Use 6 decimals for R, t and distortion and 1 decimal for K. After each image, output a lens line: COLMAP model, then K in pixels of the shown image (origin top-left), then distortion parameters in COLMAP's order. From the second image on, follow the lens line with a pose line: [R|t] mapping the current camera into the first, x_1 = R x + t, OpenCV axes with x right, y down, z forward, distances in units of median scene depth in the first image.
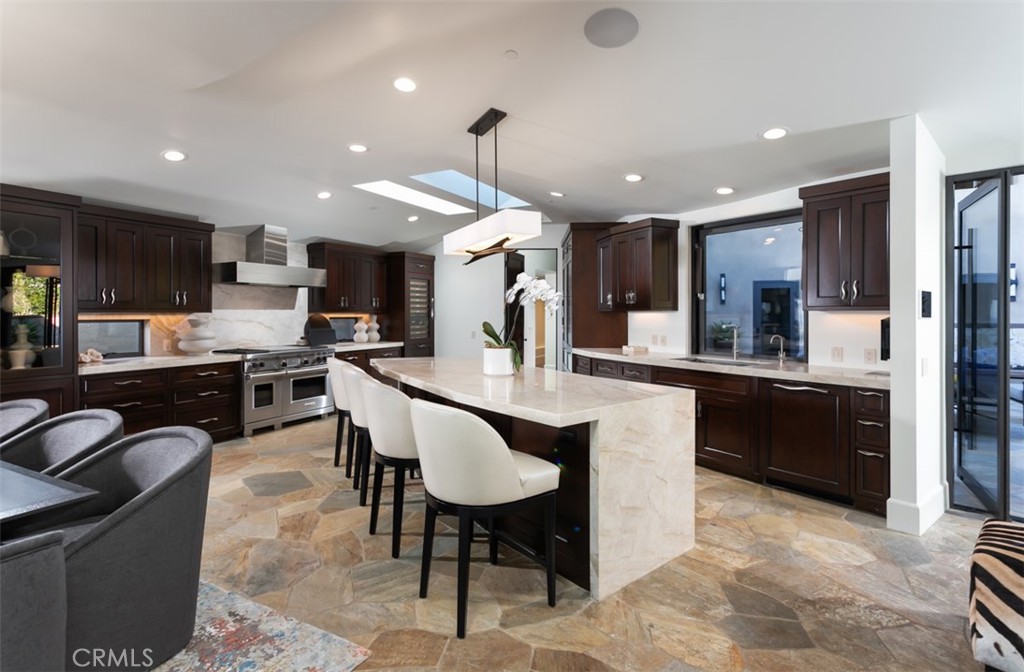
lens RADIAL K [[505.3, 0, 510.8], [0, 505.3, 318.5], [0, 0, 1]] dist [0.003412, 0.000715]
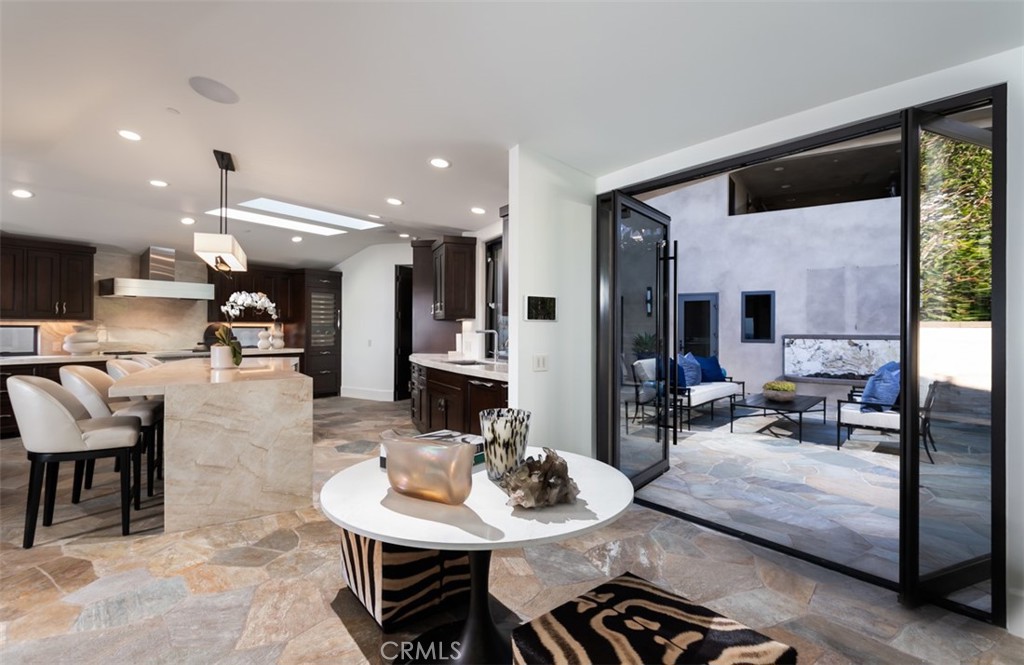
lens RADIAL K [[499.3, 0, 512.0], [0, 499.3, 332.5], [0, 0, 1]] dist [0.002217, 0.000920]
pose [[0.994315, 0.003016, -0.106437, 0.535877], [-0.003451, 0.999986, -0.003907, 0.019061], [0.106424, 0.004252, 0.994312, -0.082321]]
